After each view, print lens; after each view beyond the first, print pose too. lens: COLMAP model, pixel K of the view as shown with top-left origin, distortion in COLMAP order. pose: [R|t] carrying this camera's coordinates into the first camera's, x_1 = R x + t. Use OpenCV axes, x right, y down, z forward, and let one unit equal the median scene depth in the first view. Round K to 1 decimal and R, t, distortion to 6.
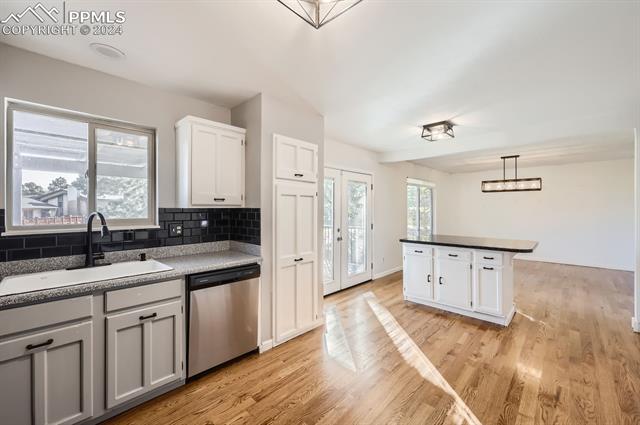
lens RADIAL K [[261.0, 0, 323.1], [0, 261.0, 210.4], [0, 0, 1]] dist [0.000098, -0.000335]
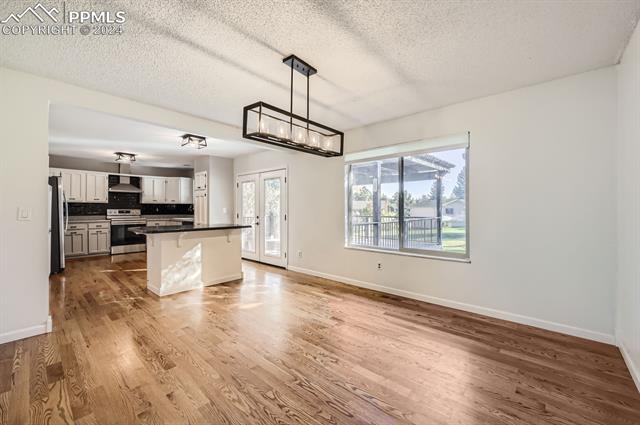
lens RADIAL K [[261.0, 0, 322.1], [0, 261.0, 208.4], [0, 0, 1]] dist [0.000098, -0.000335]
pose [[0.023620, -0.003024, -0.999716, 2.407508], [-0.005144, 0.999982, -0.003146, 0.053139], [0.999708, 0.005217, 0.023604, 2.179849]]
